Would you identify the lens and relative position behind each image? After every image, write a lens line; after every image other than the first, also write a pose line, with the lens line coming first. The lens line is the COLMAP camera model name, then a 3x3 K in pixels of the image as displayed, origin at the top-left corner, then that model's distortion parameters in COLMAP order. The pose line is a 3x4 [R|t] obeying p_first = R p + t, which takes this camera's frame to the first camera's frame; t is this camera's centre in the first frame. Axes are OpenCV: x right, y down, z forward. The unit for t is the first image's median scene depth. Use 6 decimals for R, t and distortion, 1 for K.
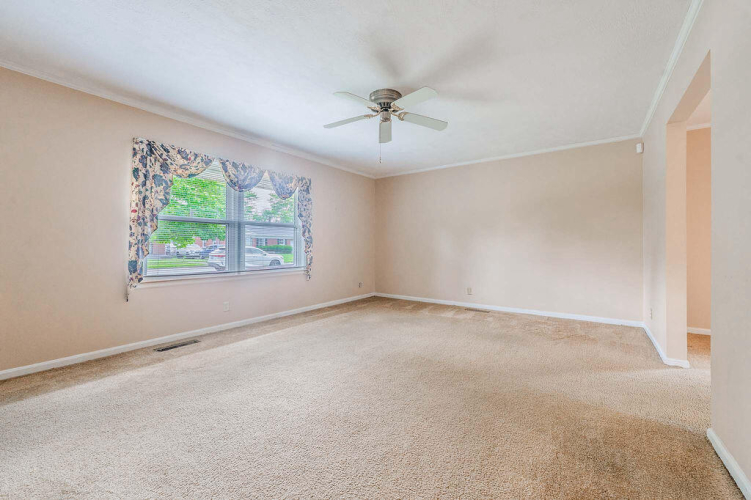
lens RADIAL K [[304.8, 0, 380.6], [0, 304.8, 240.4], [0, 0, 1]] dist [0.001193, 0.000004]
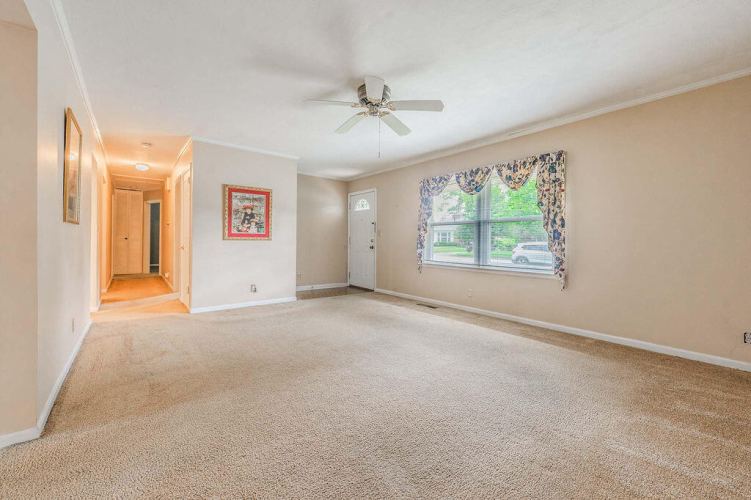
lens RADIAL K [[304.8, 0, 380.6], [0, 304.8, 240.4], [0, 0, 1]] dist [0.001193, 0.000004]
pose [[-0.271530, -0.005441, -0.962415, 0.708157], [0.007478, 0.999942, -0.007763, 0.017034], [0.962401, -0.009305, -0.271473, 0.949062]]
